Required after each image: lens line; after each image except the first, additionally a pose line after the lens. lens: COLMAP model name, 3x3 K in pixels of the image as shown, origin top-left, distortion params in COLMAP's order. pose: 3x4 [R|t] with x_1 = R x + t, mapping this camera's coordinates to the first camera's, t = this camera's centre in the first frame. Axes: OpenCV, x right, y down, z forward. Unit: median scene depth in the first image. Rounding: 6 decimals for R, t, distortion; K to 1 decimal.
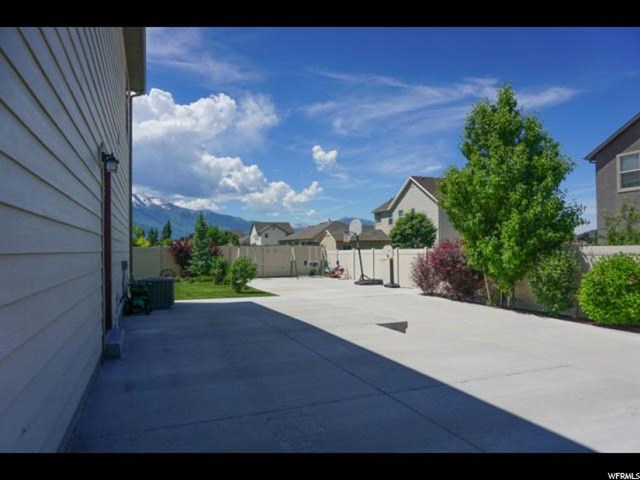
lens RADIAL K [[435.7, 0, 328.9], [0, 435.7, 243.1], [0, 0, 1]] dist [-0.007025, 0.001831]
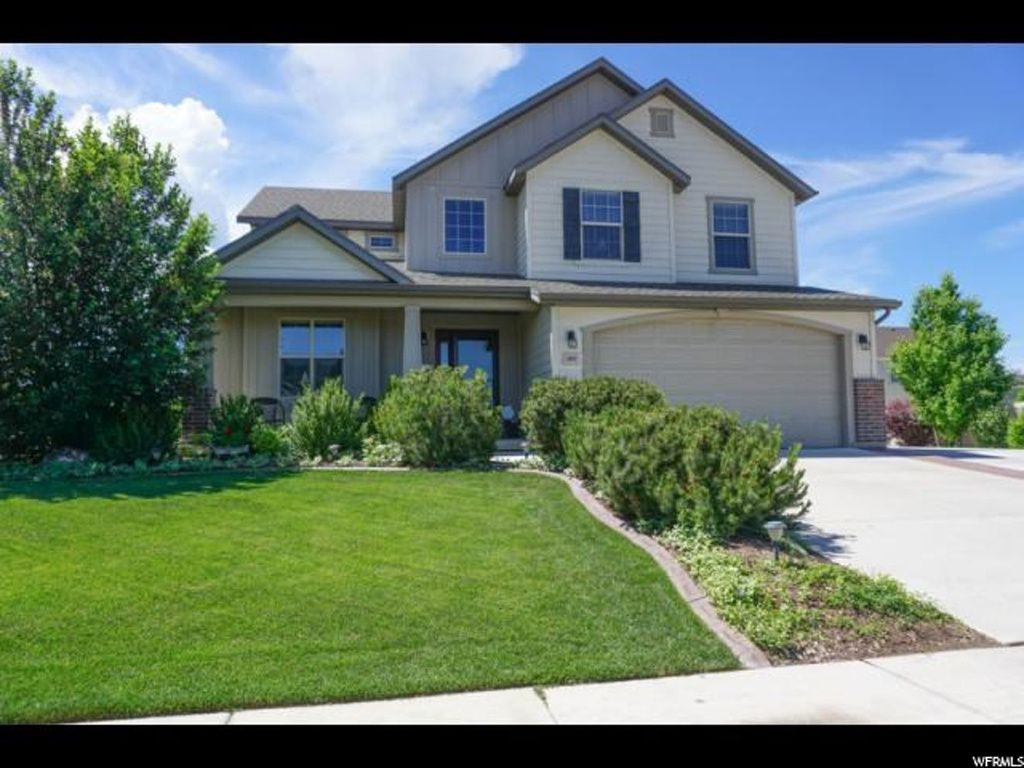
lens RADIAL K [[697.2, 0, 526.3], [0, 697.2, 389.0], [0, 0, 1]] dist [-0.007025, 0.001831]
pose [[0.978587, -0.015835, -0.205224, -0.384260], [0.005887, 0.998782, -0.048997, 0.055997], [0.205749, 0.046740, 0.977488, -1.232950]]
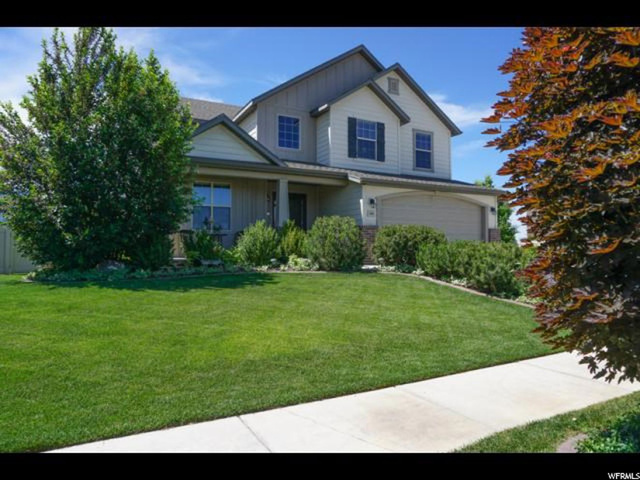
lens RADIAL K [[435.7, 0, 328.9], [0, 435.7, 243.1], [0, 0, 1]] dist [-0.007025, 0.001831]
pose [[0.993235, 0.010587, 0.115642, -0.810352], [-0.009307, 0.999889, -0.011609, 0.057314], [-0.115752, 0.010454, 0.993223, -1.402219]]
